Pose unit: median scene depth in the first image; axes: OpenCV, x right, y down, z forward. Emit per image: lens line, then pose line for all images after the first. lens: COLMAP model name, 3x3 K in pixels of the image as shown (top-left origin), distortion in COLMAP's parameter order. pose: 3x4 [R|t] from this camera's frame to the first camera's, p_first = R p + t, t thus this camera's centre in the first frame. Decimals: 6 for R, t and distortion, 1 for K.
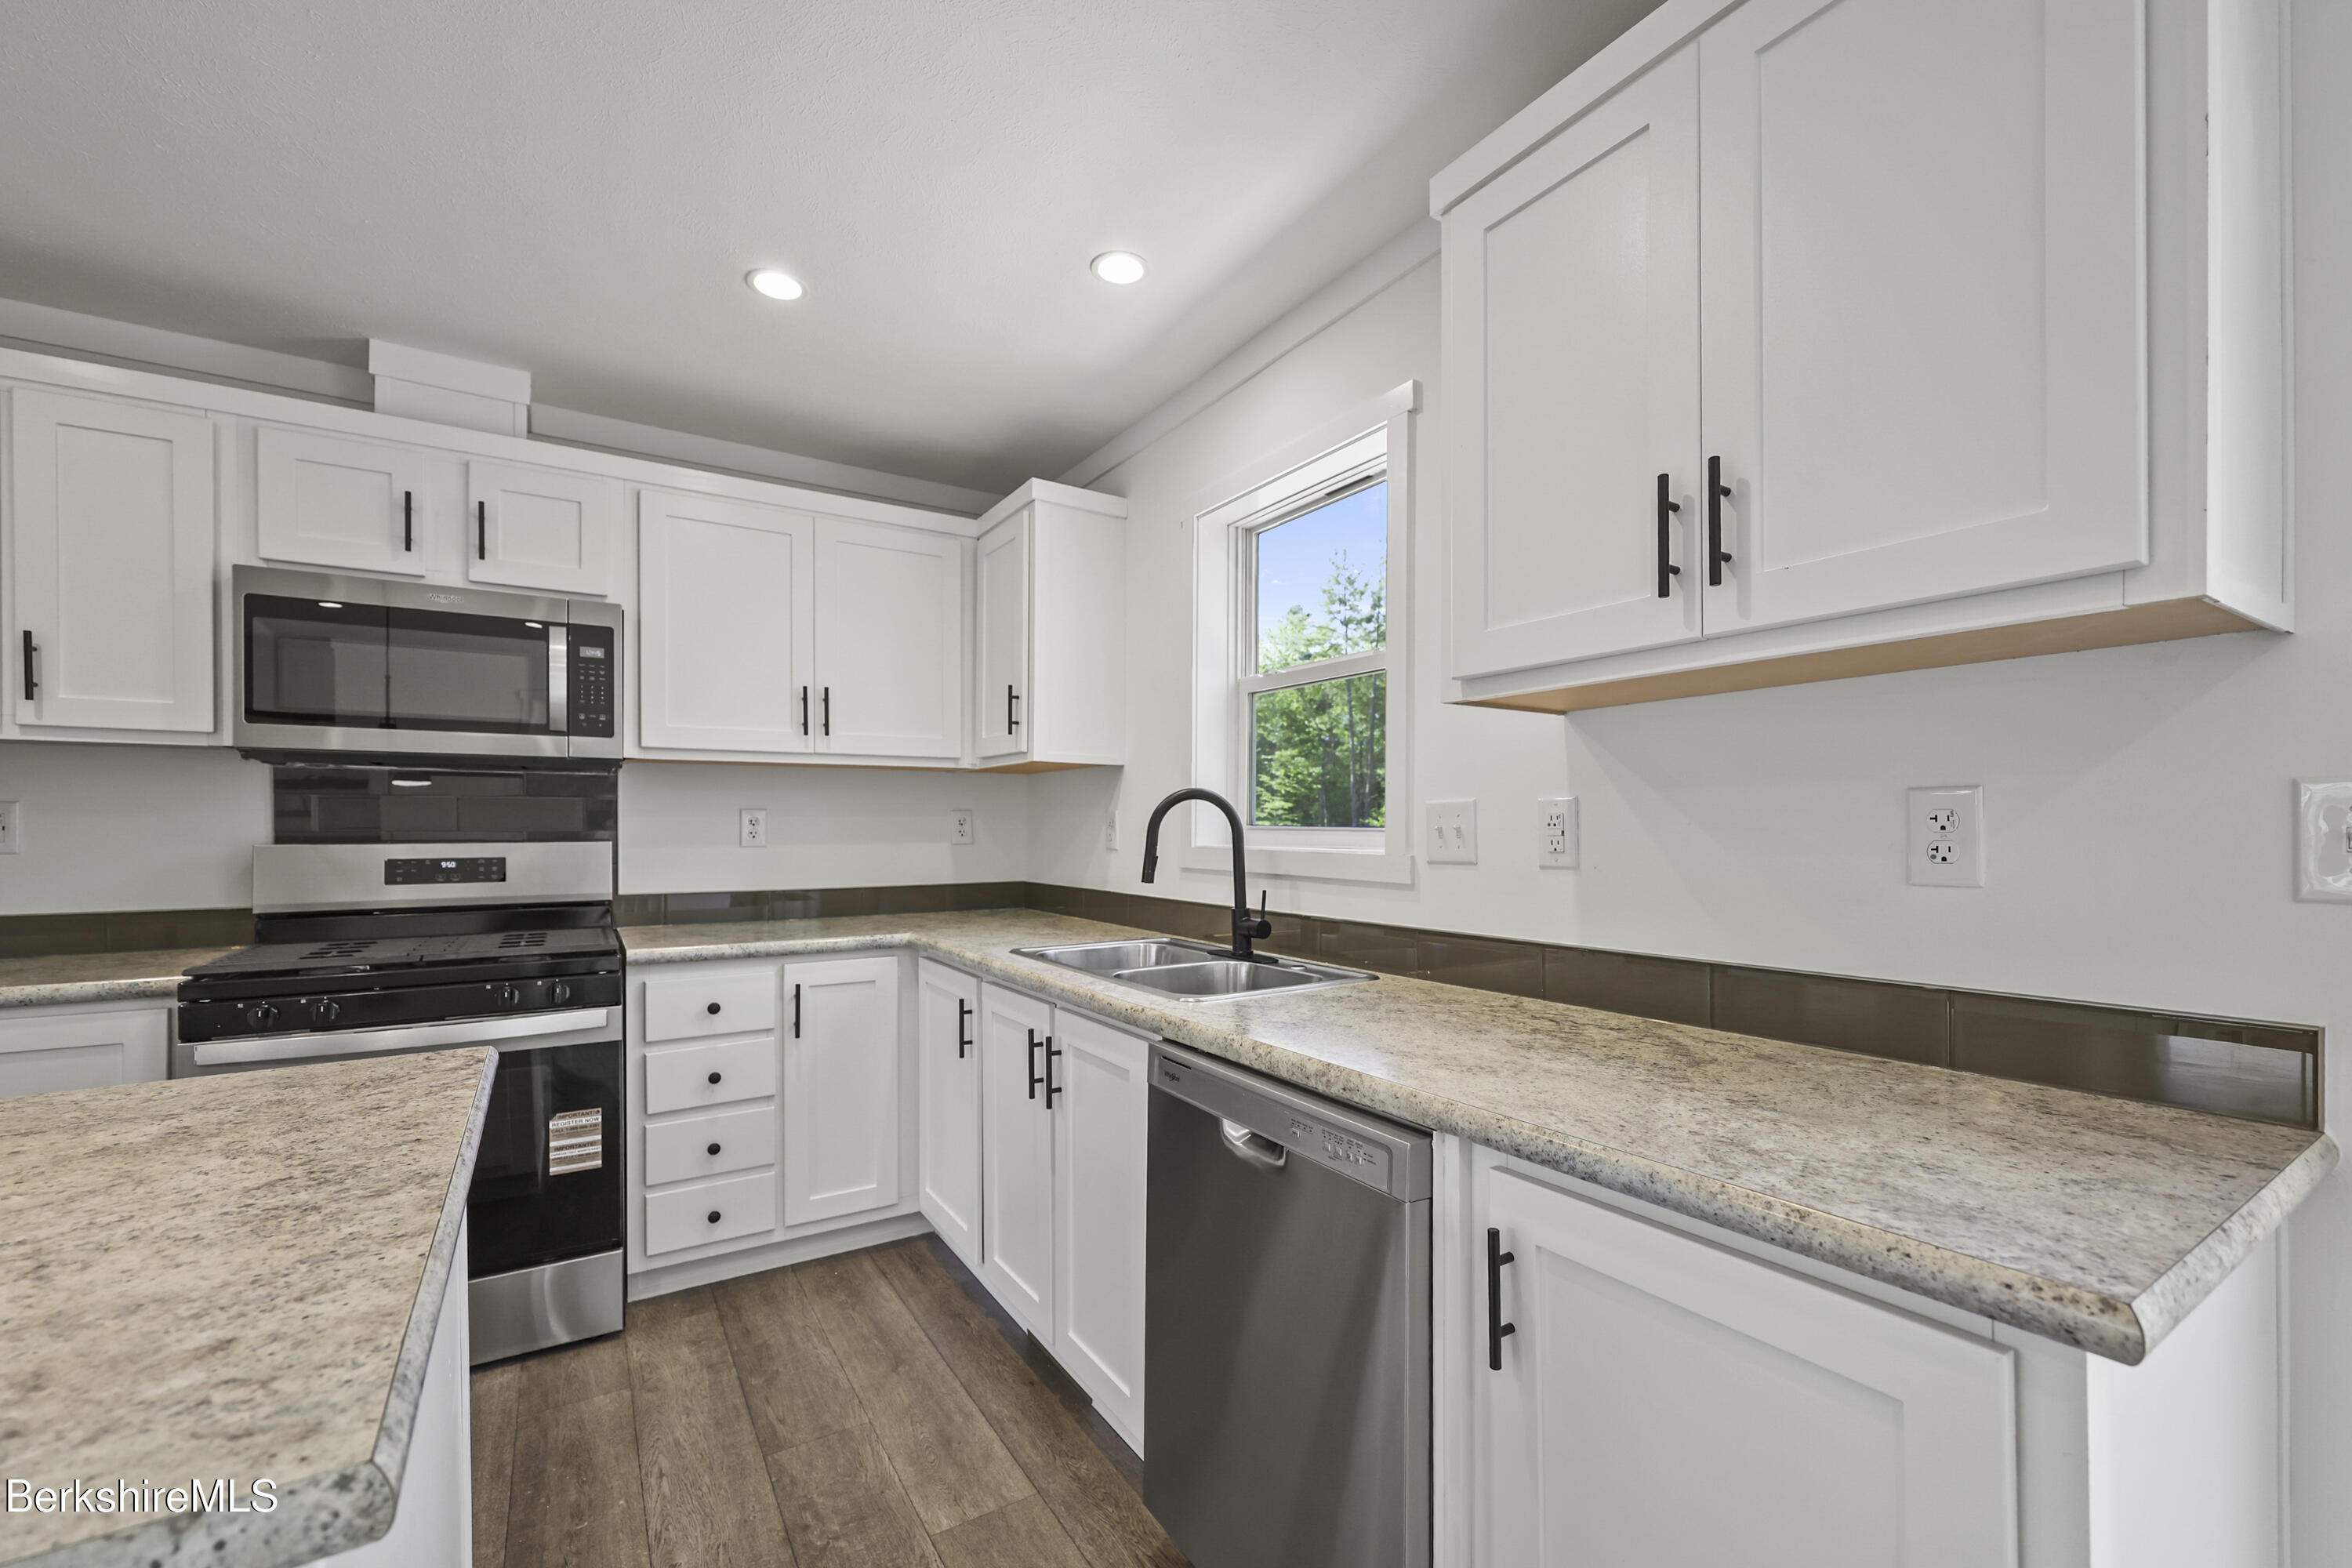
lens RADIAL K [[967.1, 0, 1183.3], [0, 967.1, 827.1], [0, 0, 1]] dist [-0.000422, 0.000092]
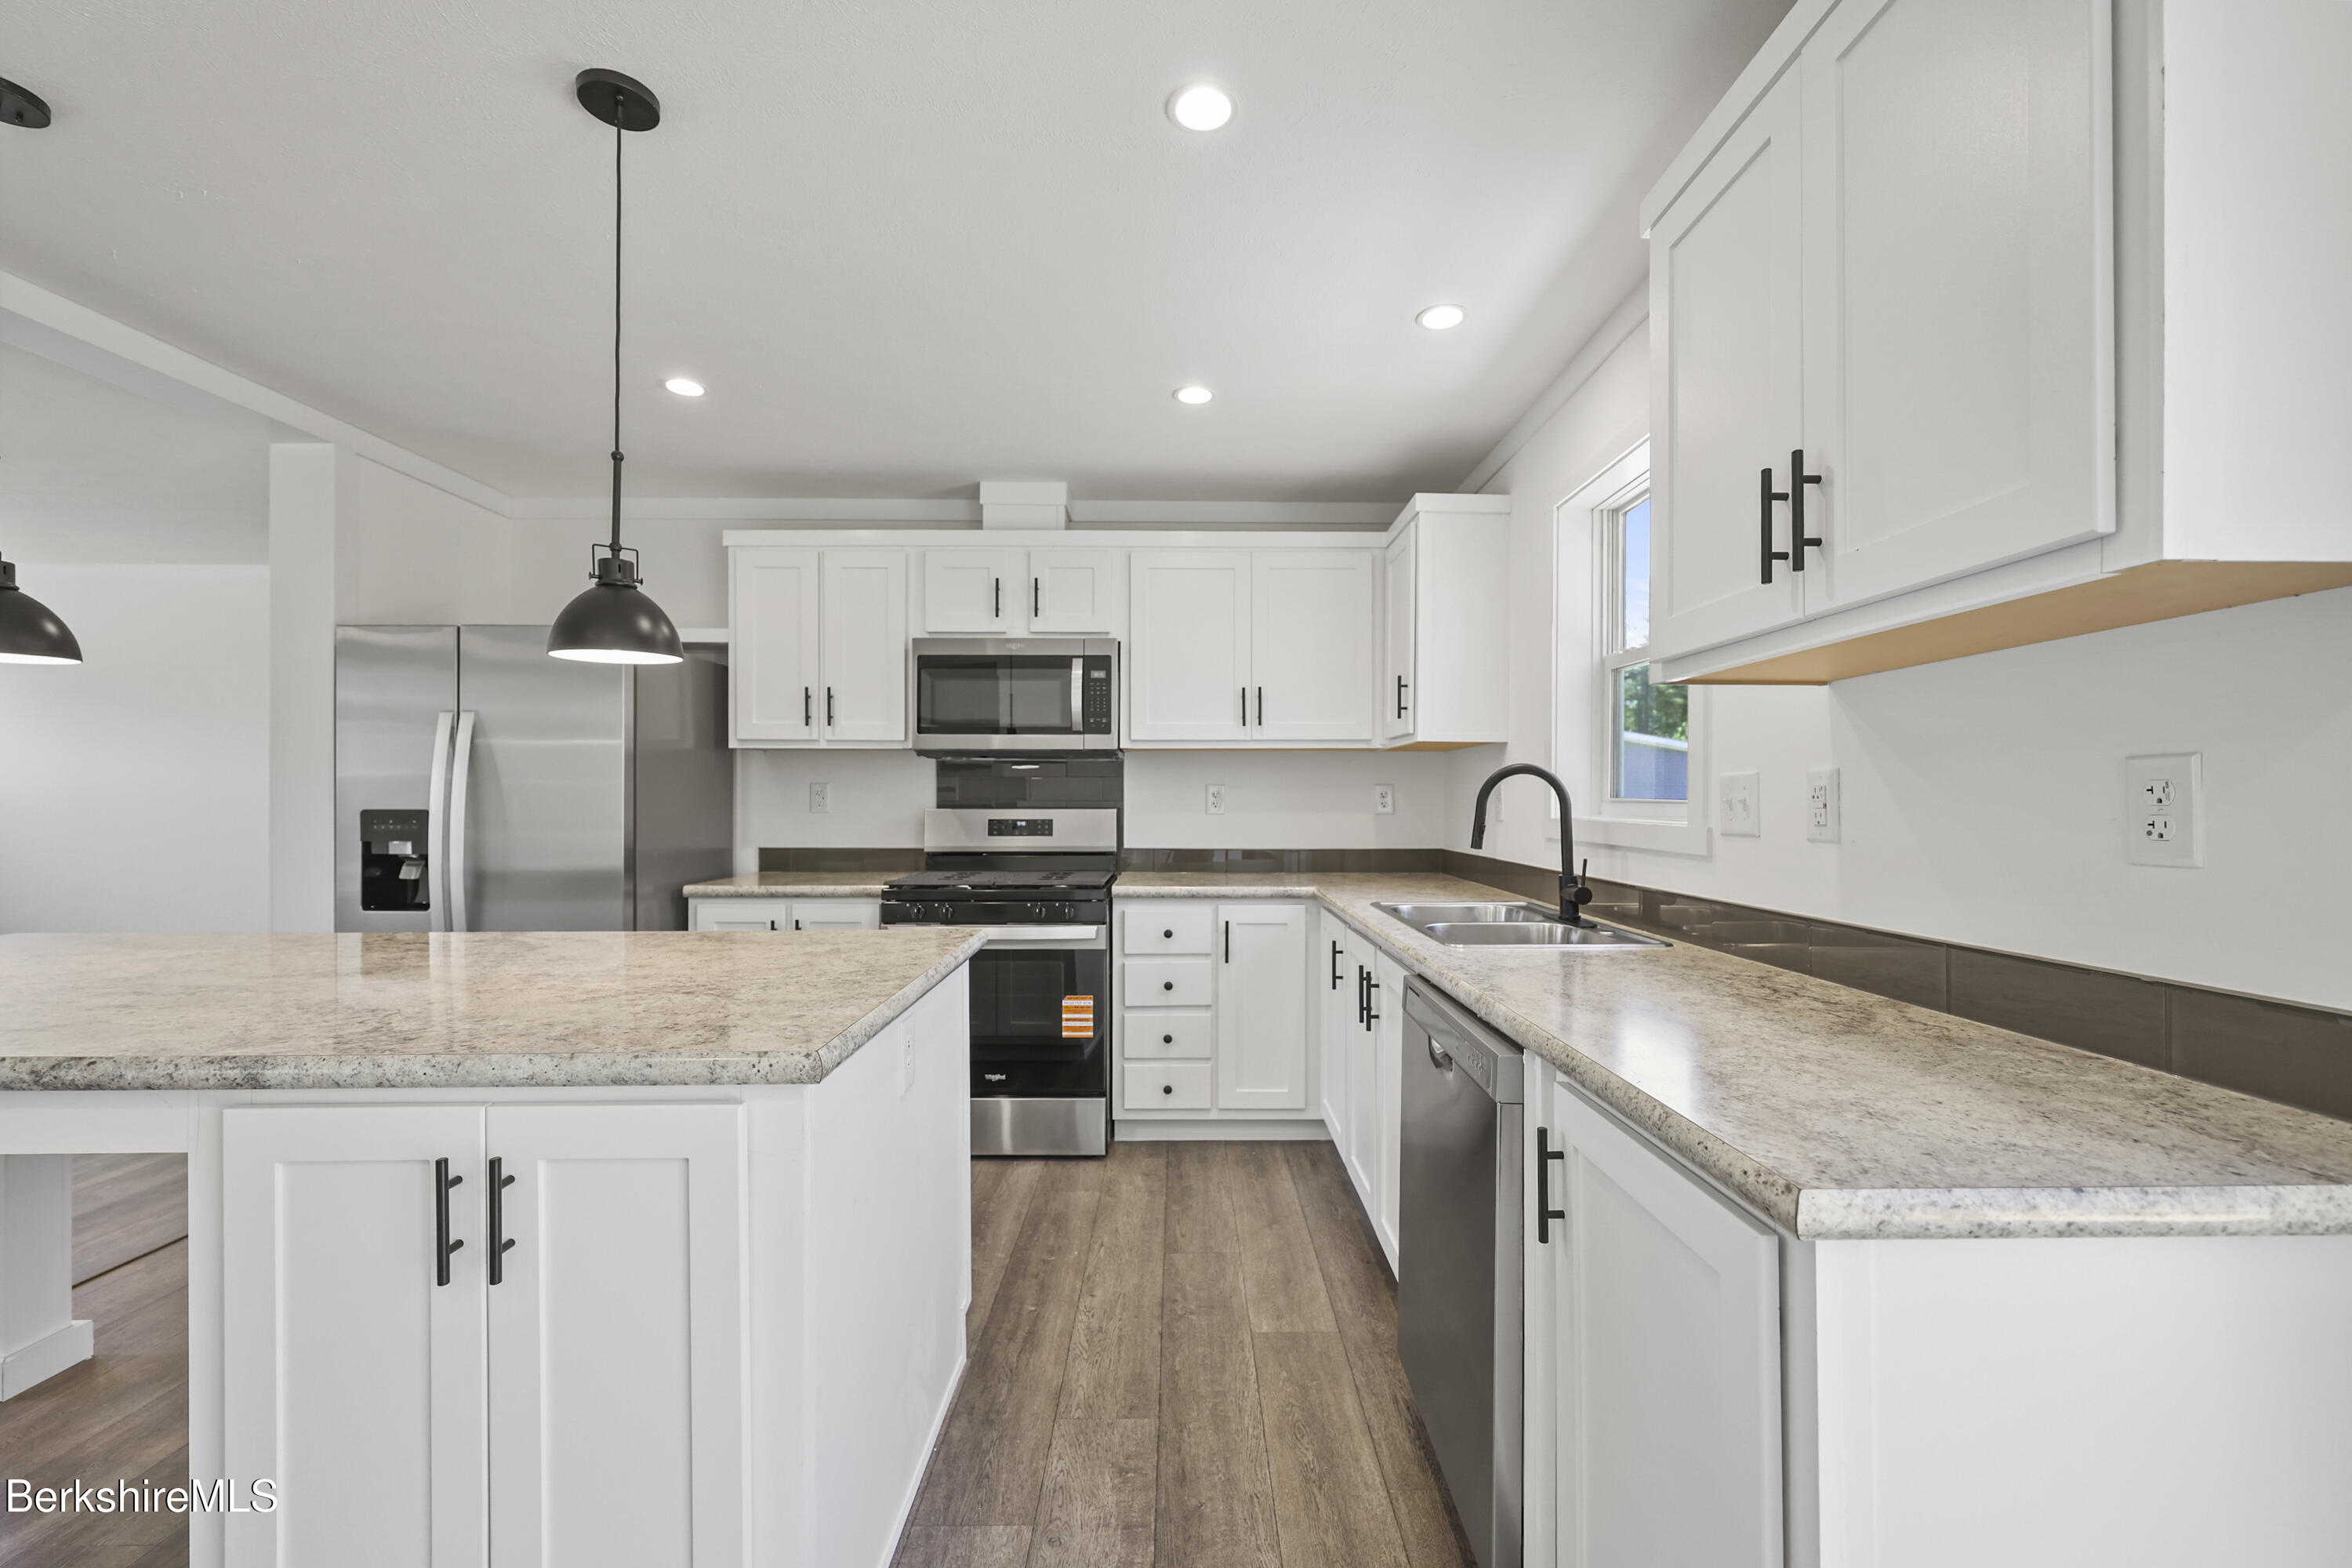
lens RADIAL K [[948.8, 0, 1177.4], [0, 948.8, 793.2], [0, 0, 1]] dist [-0.001189, -0.000043]
pose [[0.844435, -0.001248, -0.535657, 0.242072], [-0.002618, 0.999976, -0.006458, 0.000931], [0.535652, 0.006856, 0.844411, -0.110253]]
